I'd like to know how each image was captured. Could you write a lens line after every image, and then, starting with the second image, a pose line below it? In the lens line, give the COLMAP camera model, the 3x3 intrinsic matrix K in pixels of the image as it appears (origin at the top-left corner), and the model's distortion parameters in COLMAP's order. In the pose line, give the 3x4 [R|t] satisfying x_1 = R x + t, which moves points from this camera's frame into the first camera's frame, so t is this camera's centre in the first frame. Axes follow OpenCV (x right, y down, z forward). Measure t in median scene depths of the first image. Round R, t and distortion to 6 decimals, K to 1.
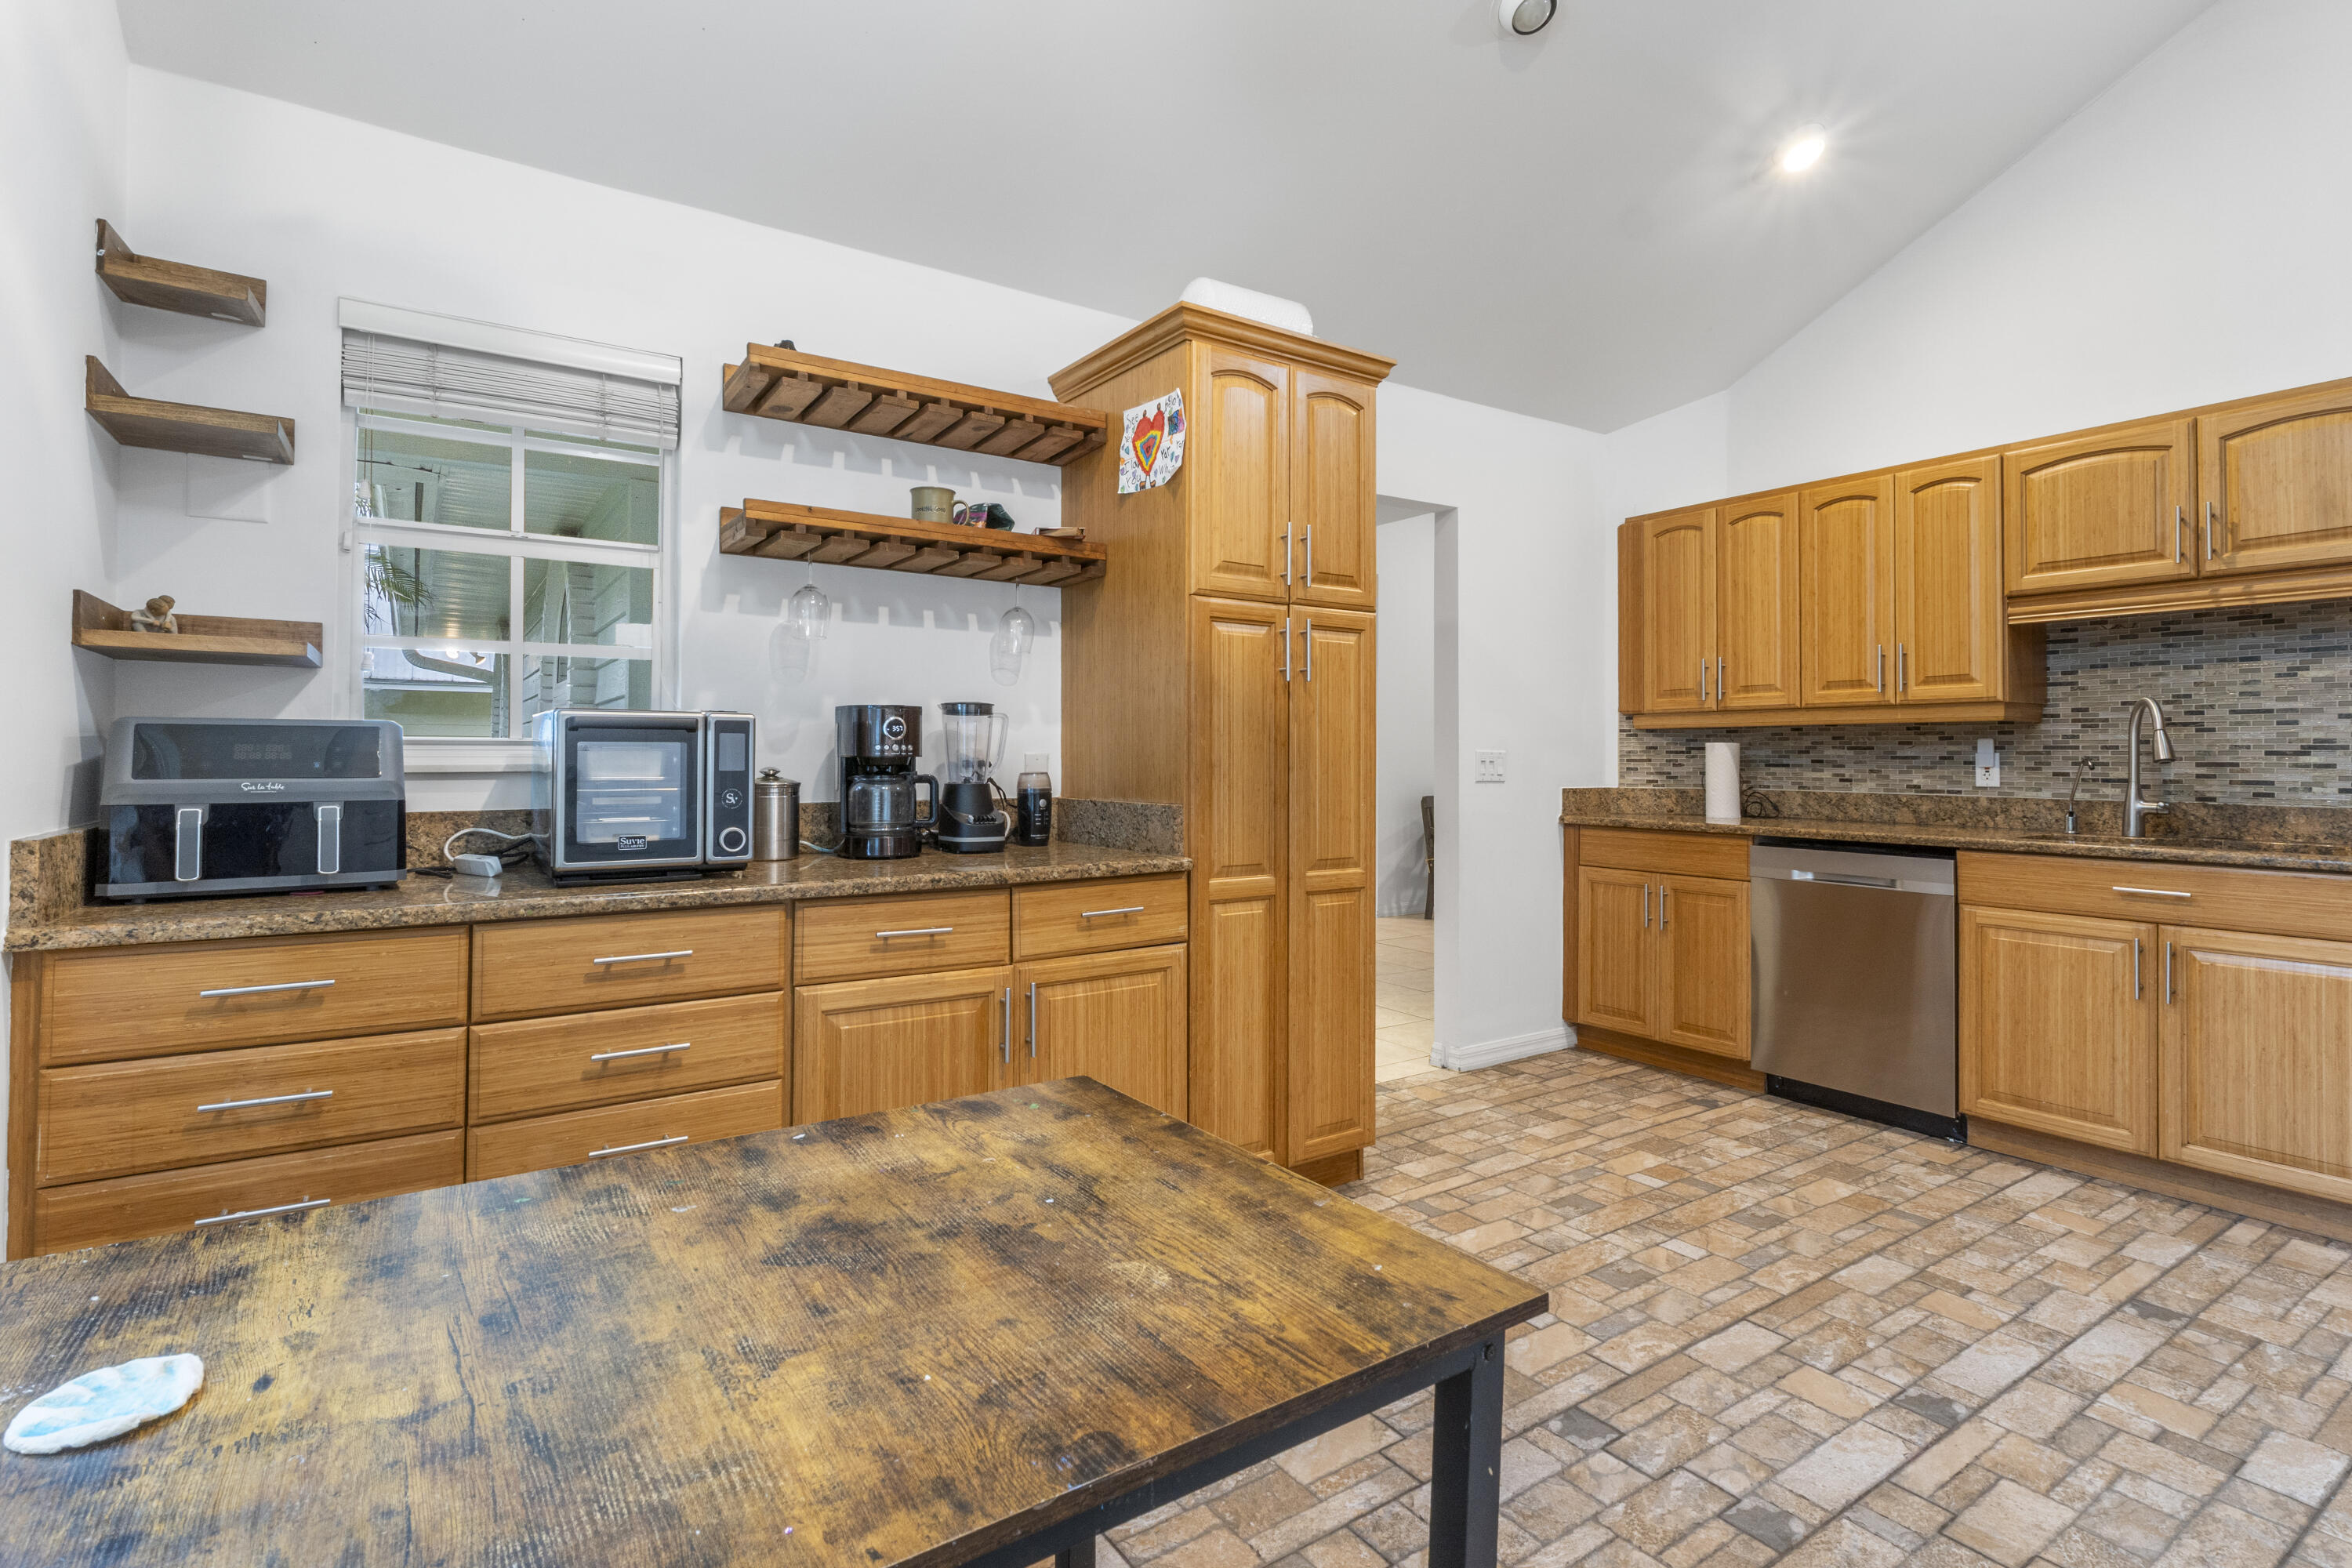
lens RADIAL K [[1126.6, 0, 1179.1], [0, 1126.6, 779.6], [0, 0, 1]] dist [0.000744, 0.000261]
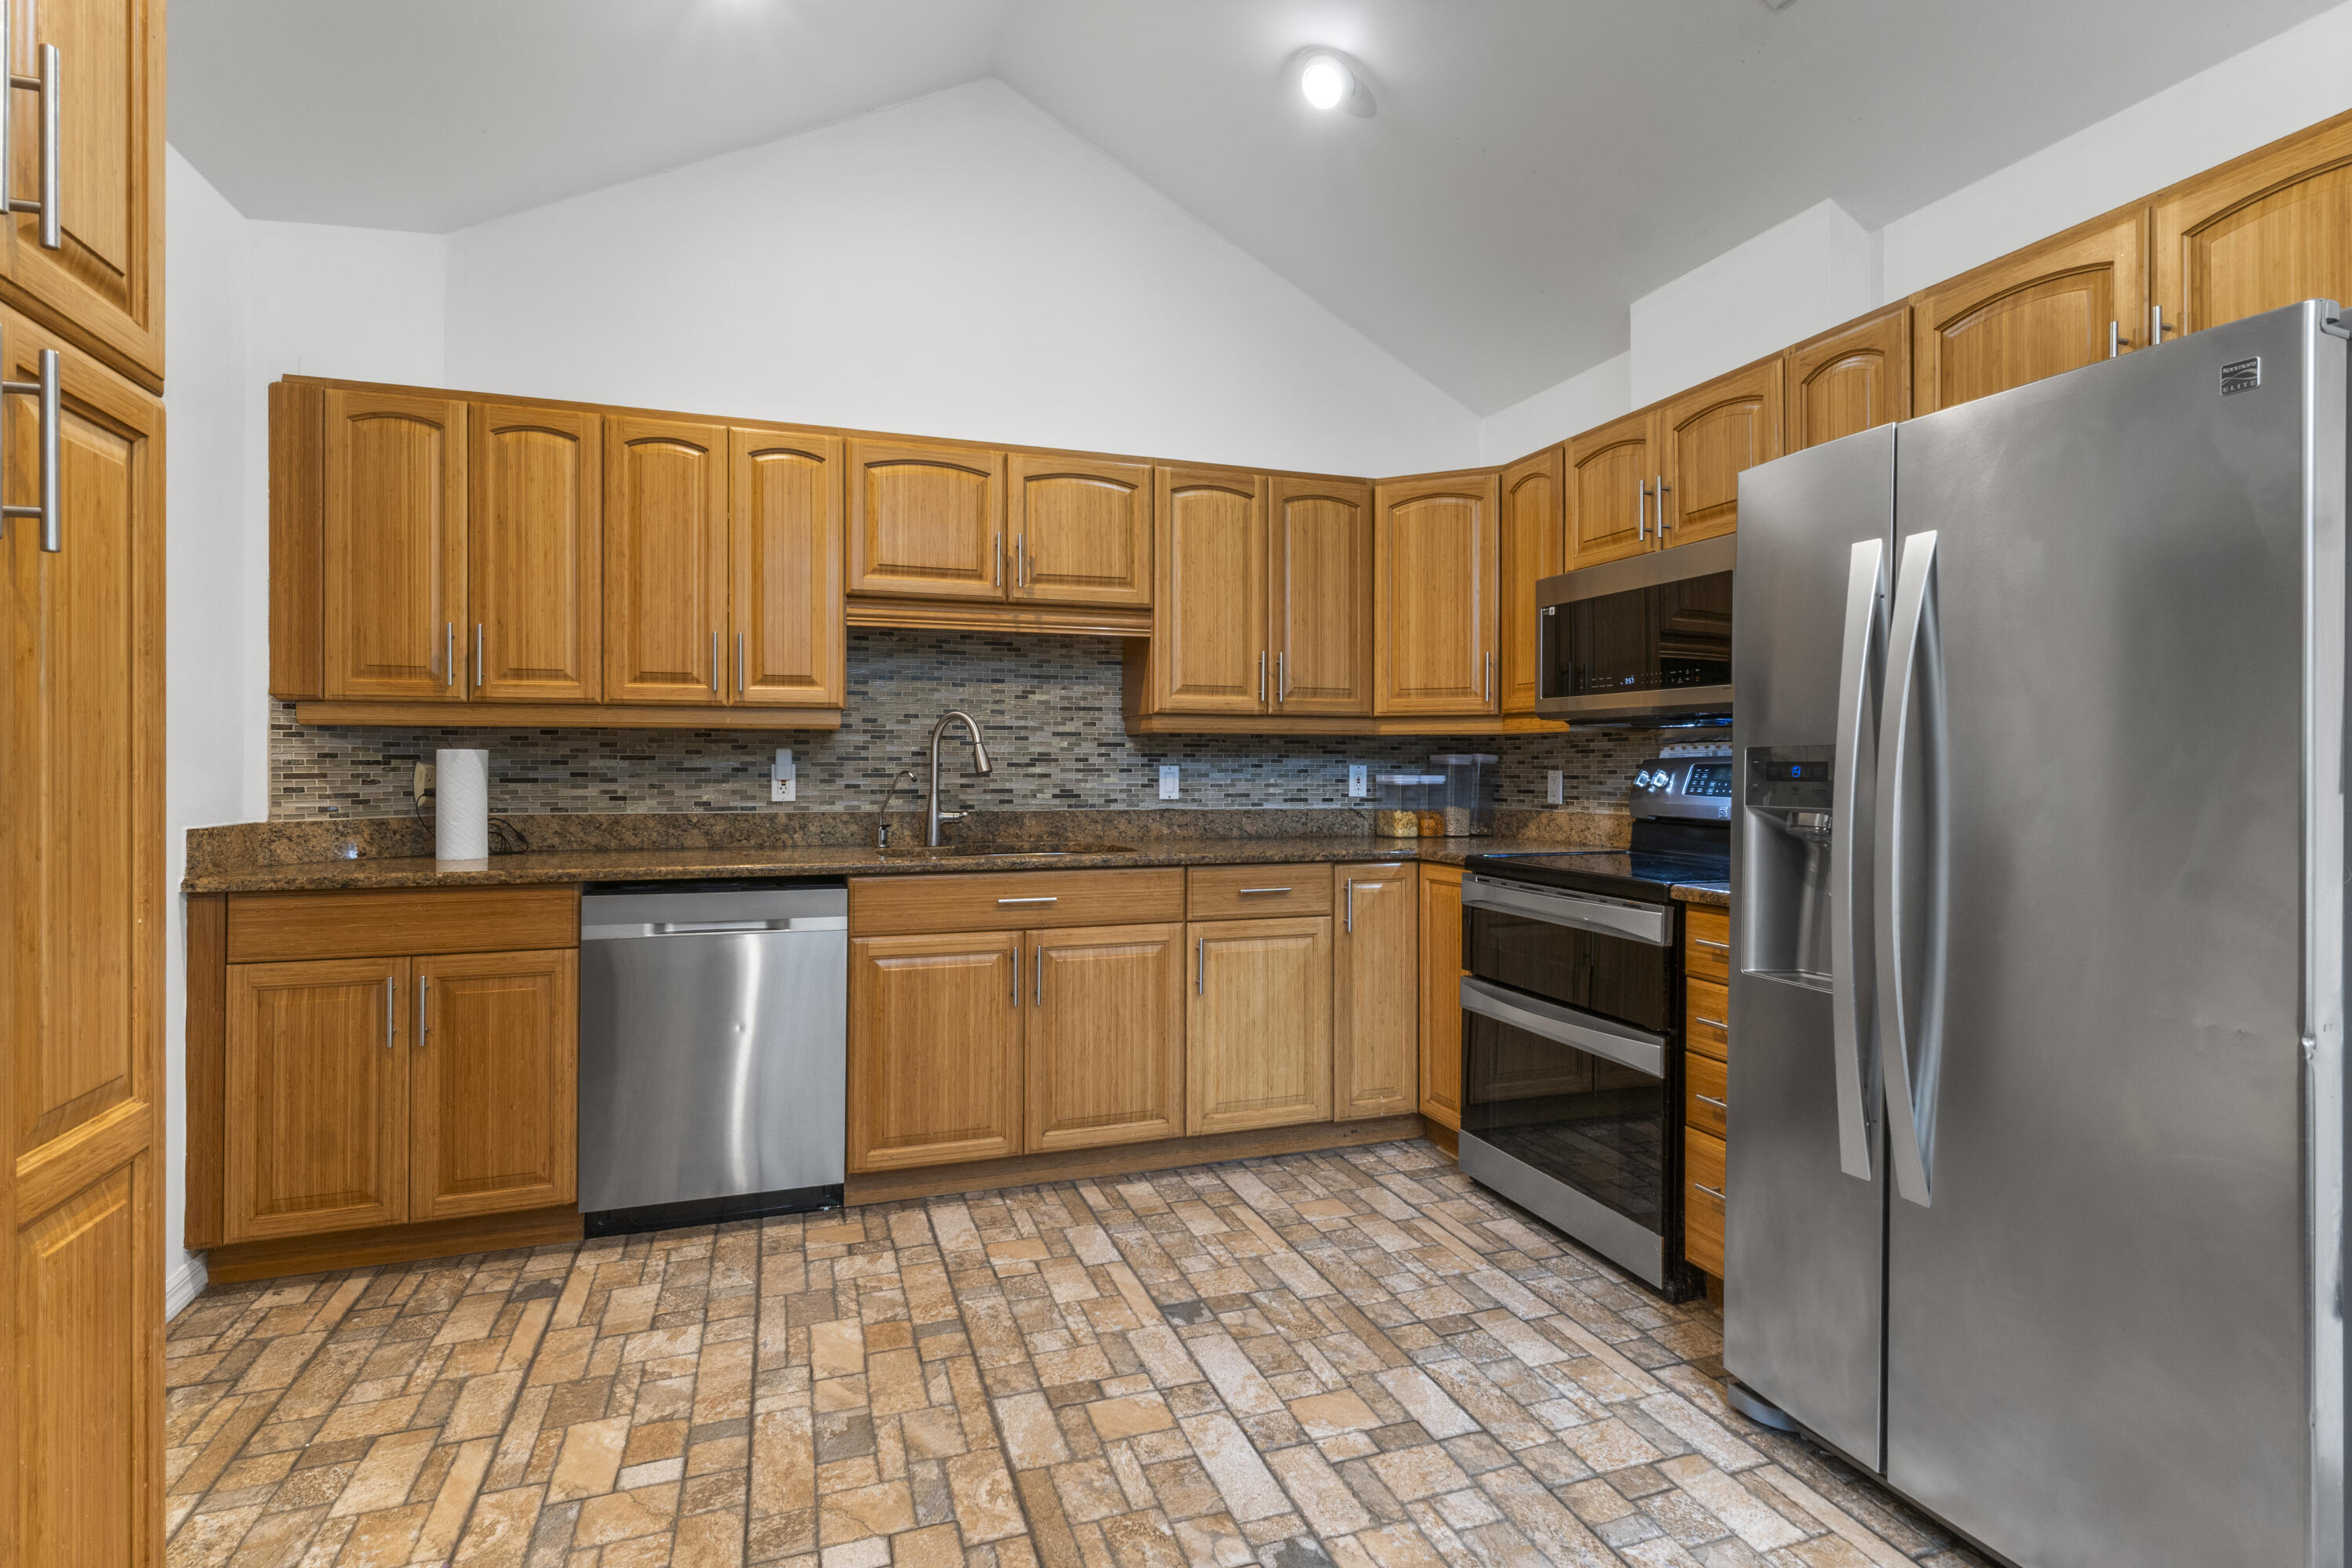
lens RADIAL K [[1126.6, 0, 1176.9], [0, 1126.6, 769.1], [0, 0, 1]] dist [0.000744, 0.000261]
pose [[0.251897, -0.007798, 0.967723, -0.094446], [0.019168, 0.999812, 0.003067, -0.019203], [-0.967564, 0.017777, 0.251999, 0.548181]]
